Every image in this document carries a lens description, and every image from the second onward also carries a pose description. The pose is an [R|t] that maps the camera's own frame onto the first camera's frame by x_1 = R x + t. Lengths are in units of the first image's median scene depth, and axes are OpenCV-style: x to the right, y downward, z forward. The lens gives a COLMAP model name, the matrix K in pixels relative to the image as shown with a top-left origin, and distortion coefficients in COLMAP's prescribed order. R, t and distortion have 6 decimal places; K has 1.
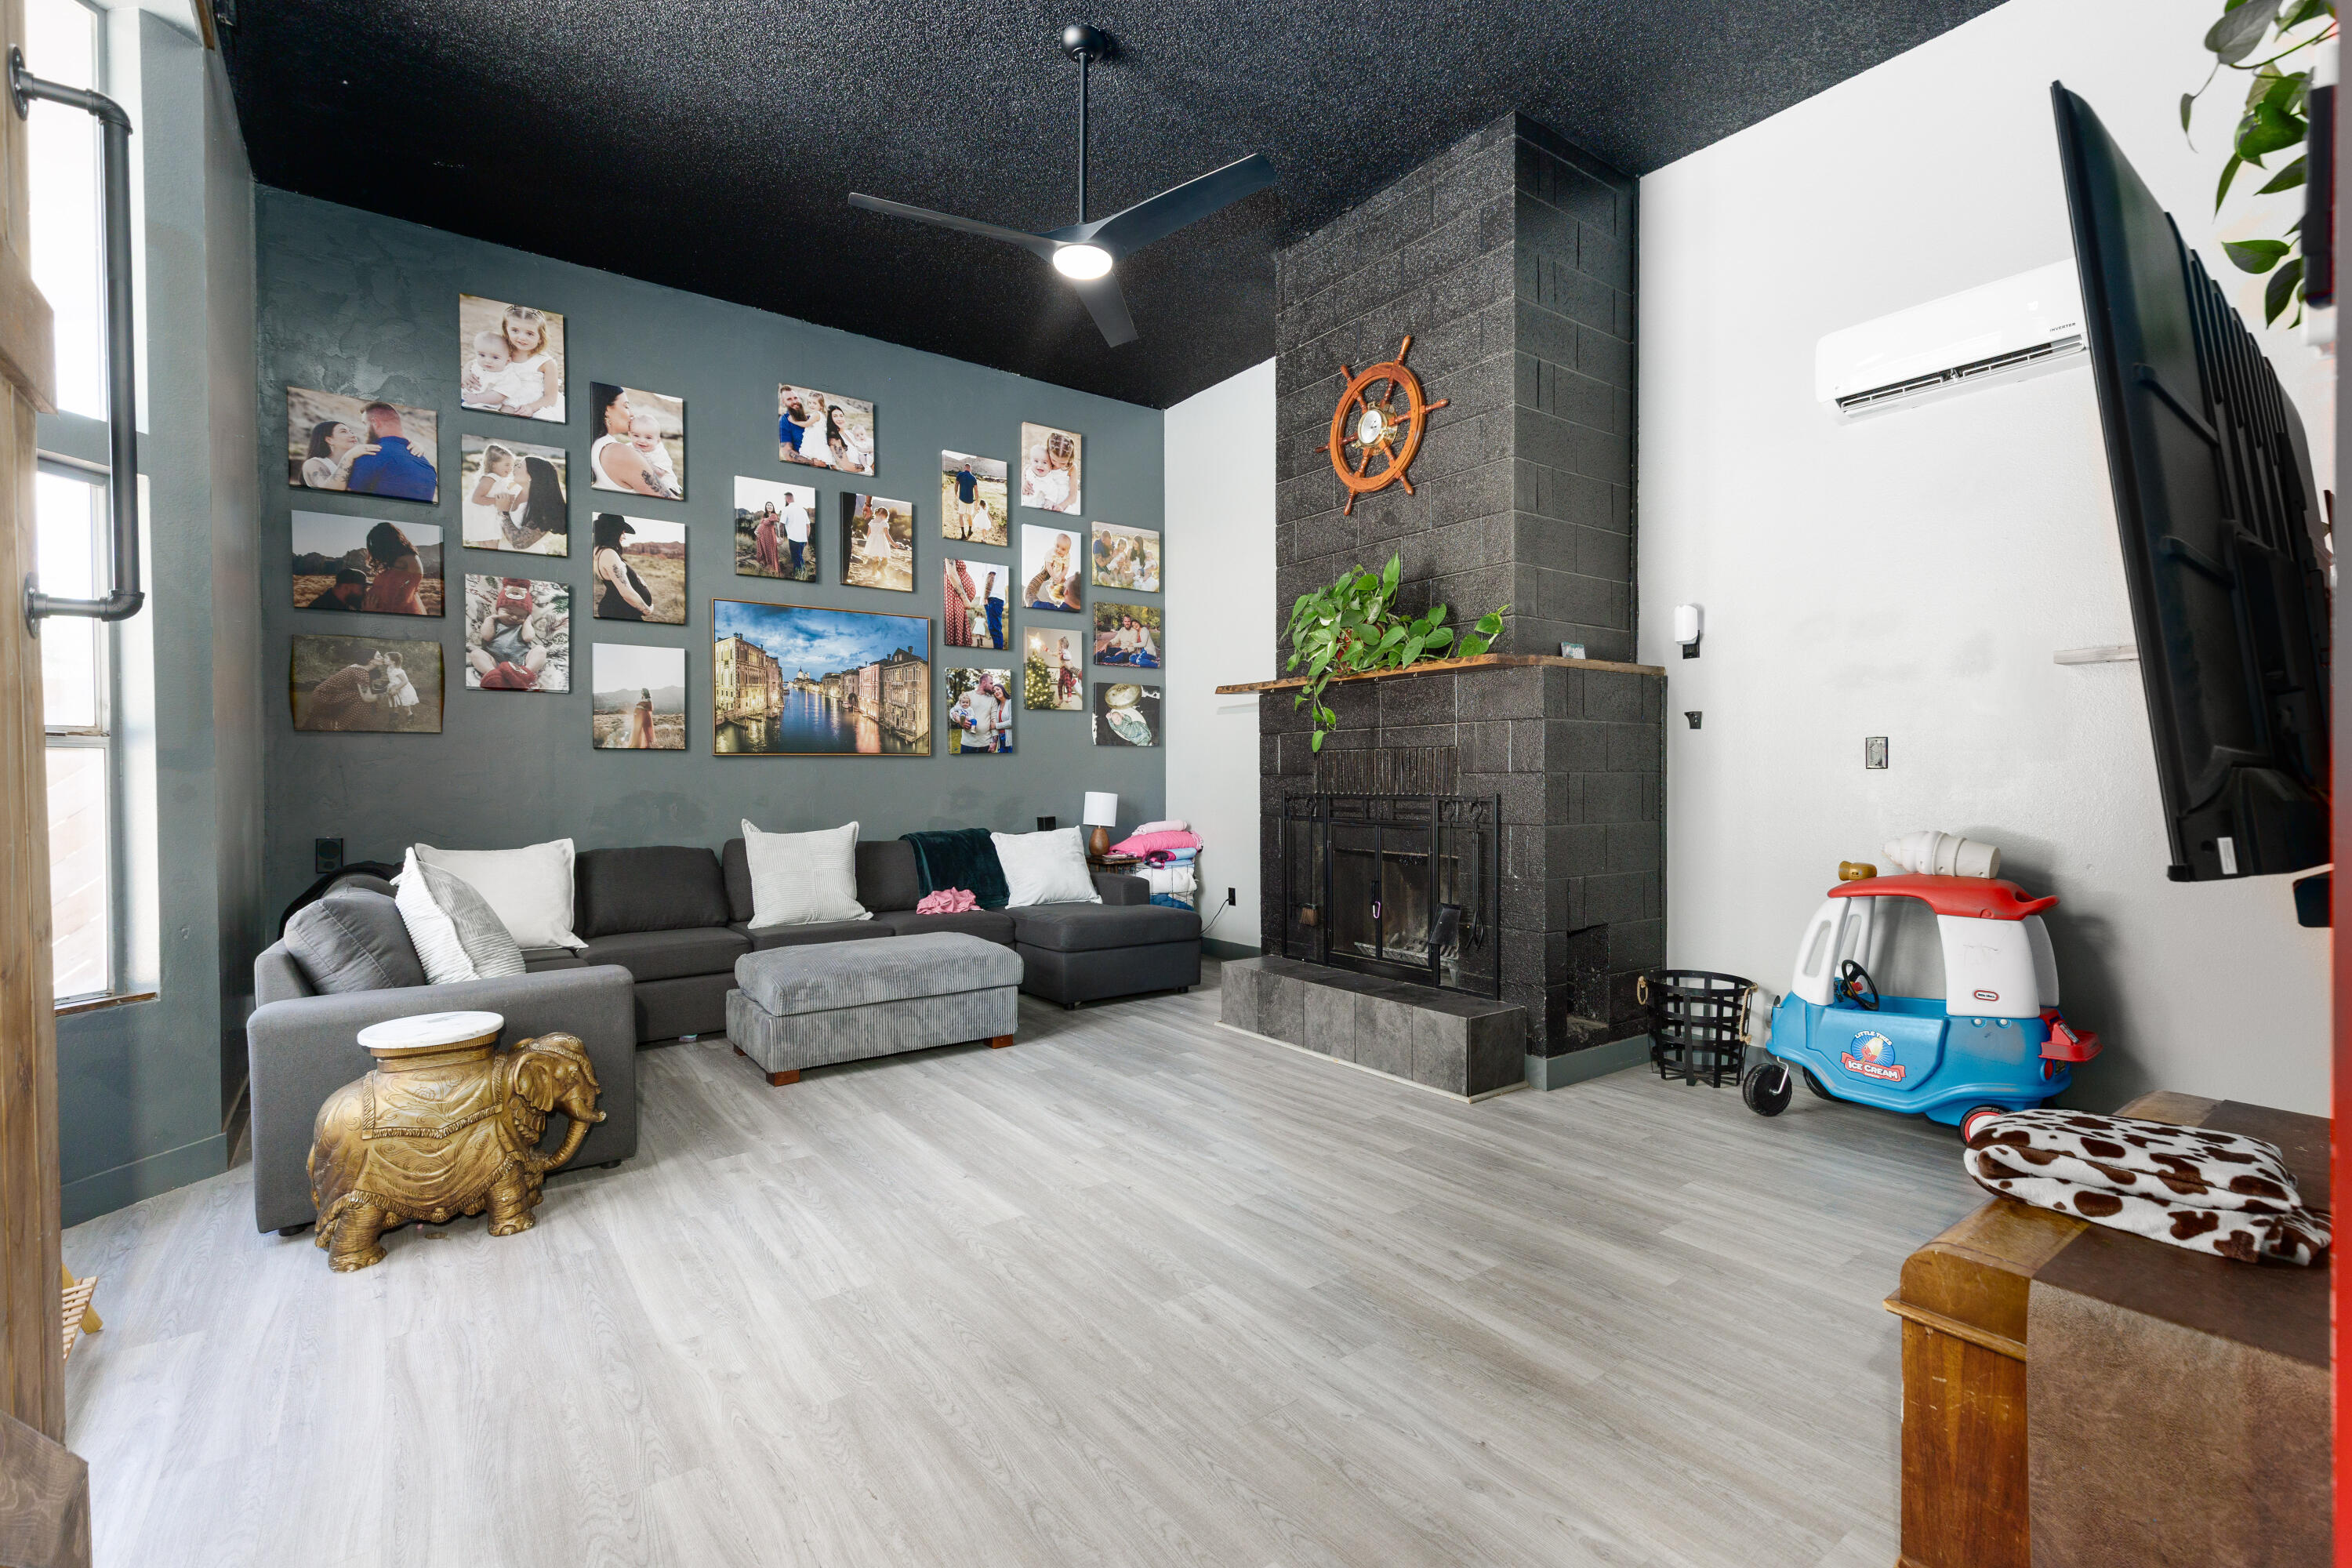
lens RADIAL K [[1060.4, 0, 1181.3], [0, 1060.4, 783.7], [0, 0, 1]] dist [0.005092, 0.000473]
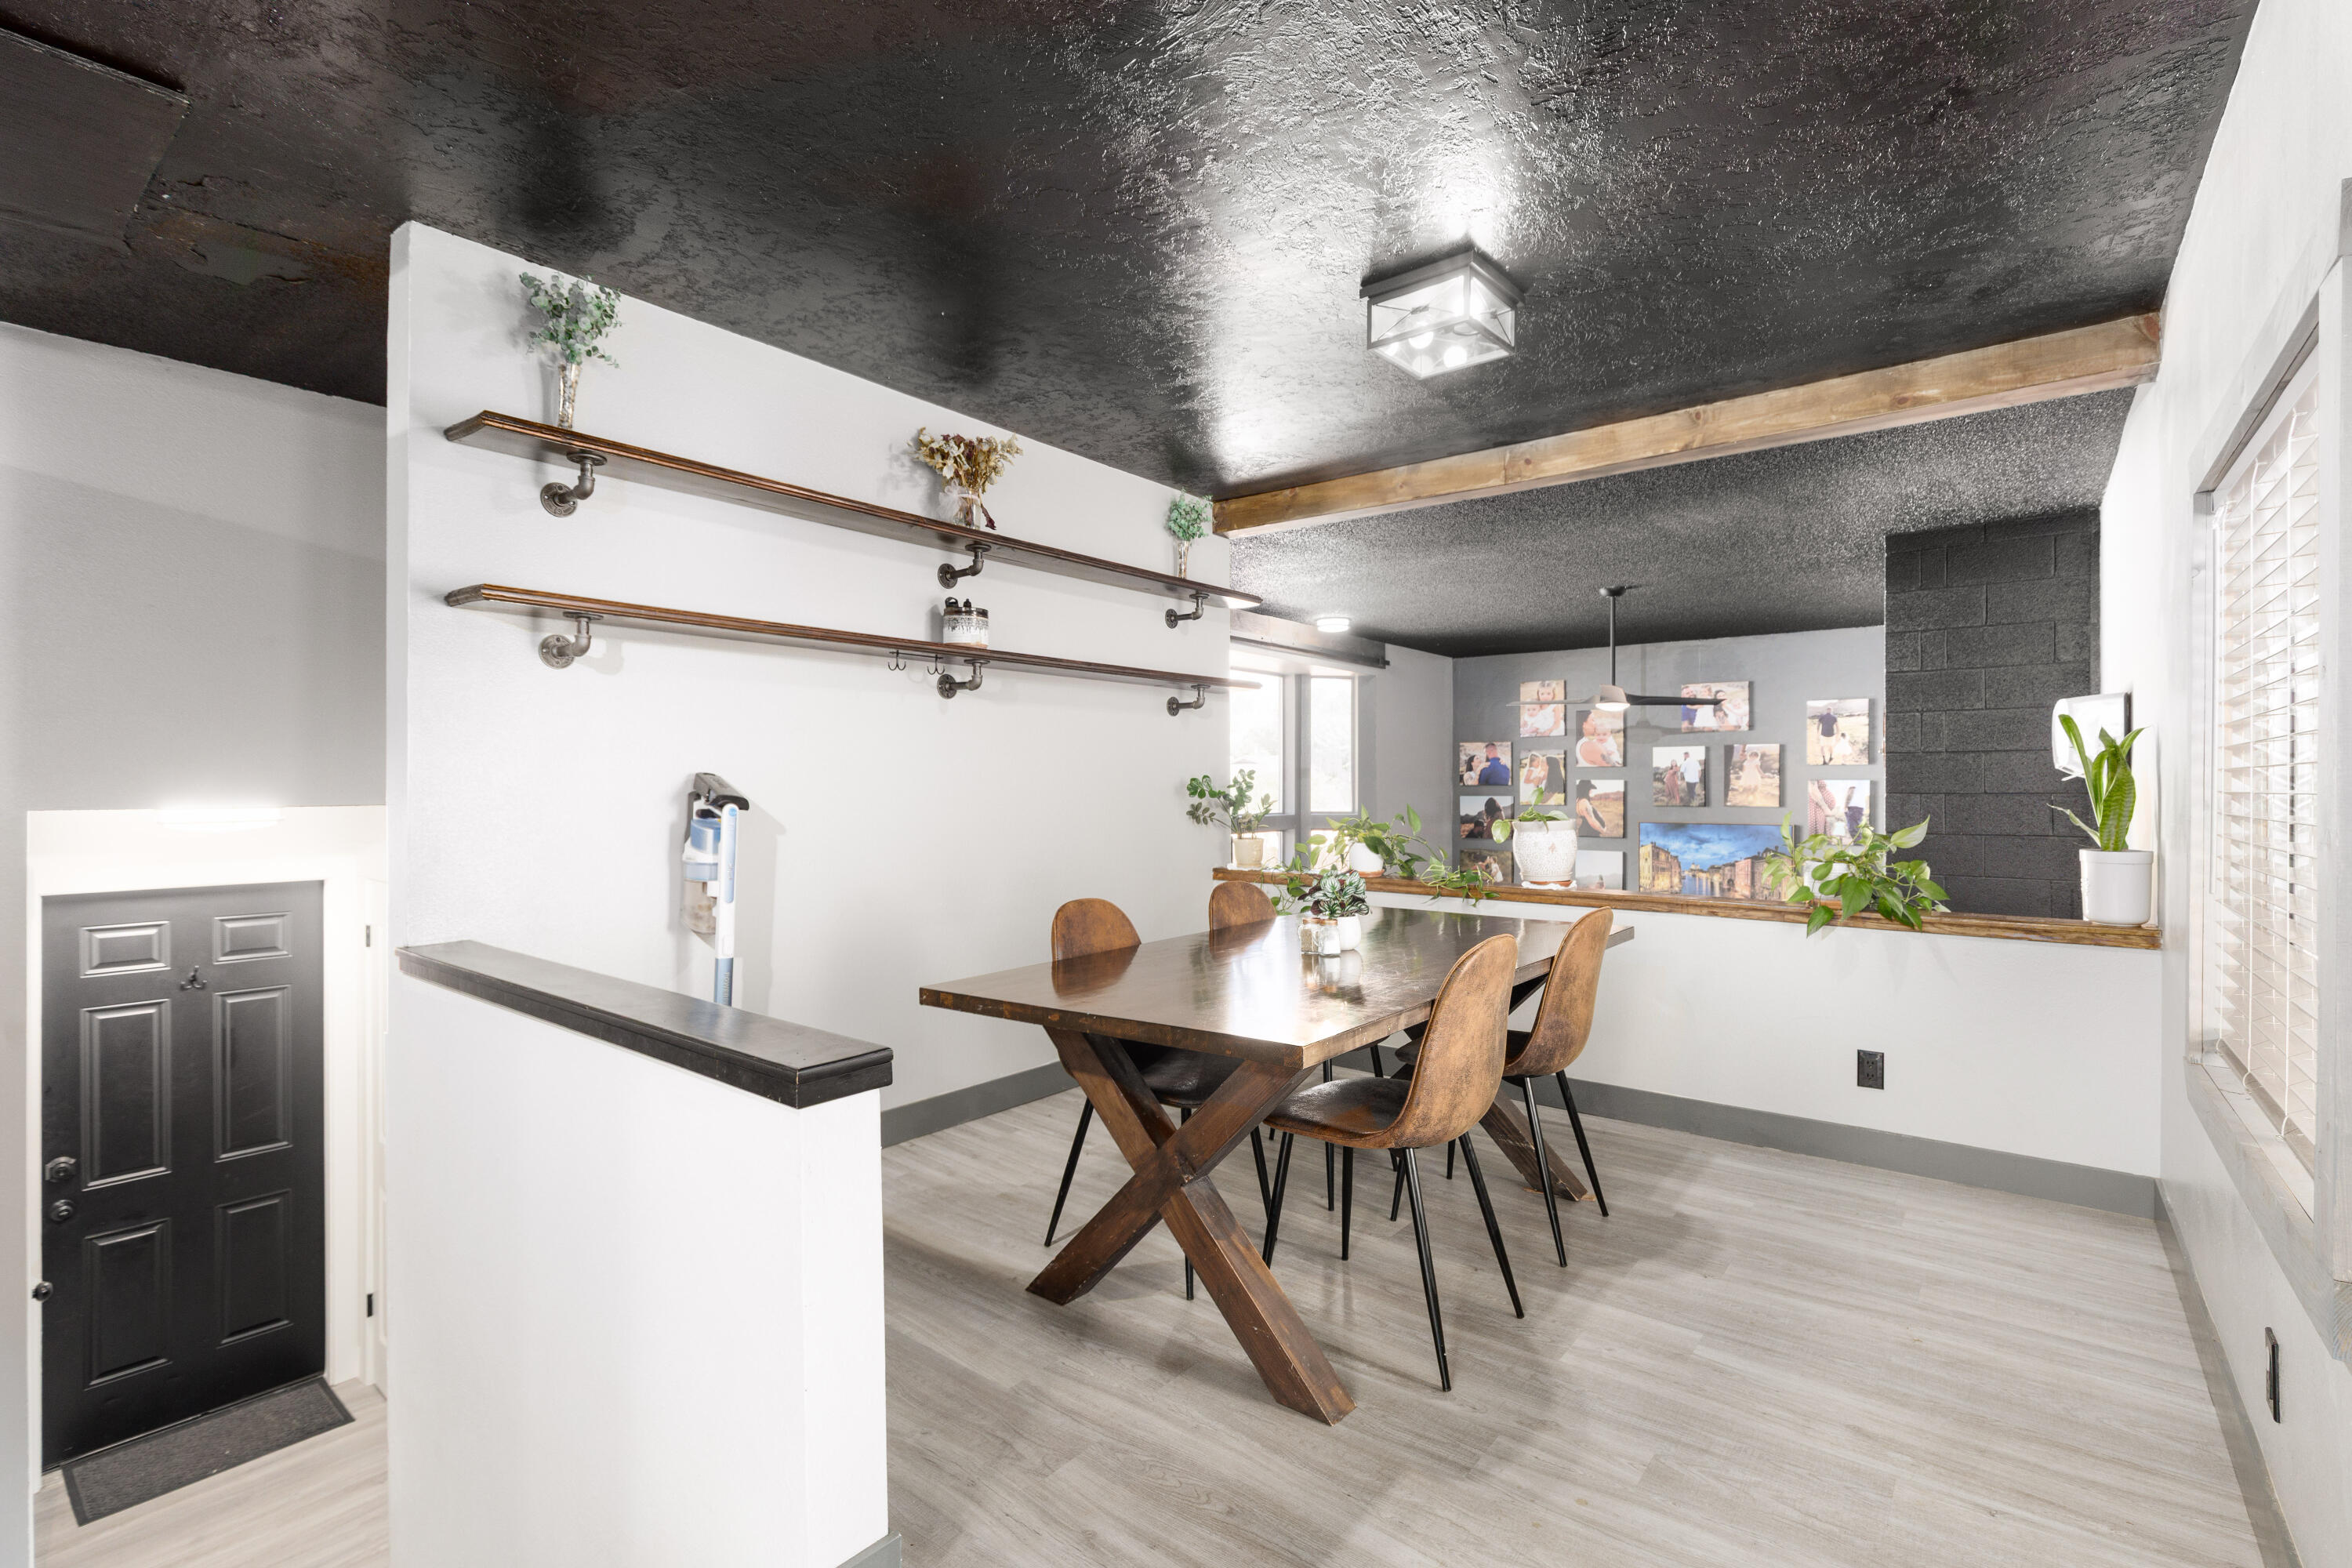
lens RADIAL K [[1060.4, 0, 1177.4], [0, 1060.4, 784.5], [0, 0, 1]] dist [0.005092, 0.000473]
pose [[0.252751, 0.003795, -0.967524, 0.983565], [-0.007717, 0.999968, 0.001906, -0.224580], [0.967501, 0.006985, 0.252773, -0.139910]]
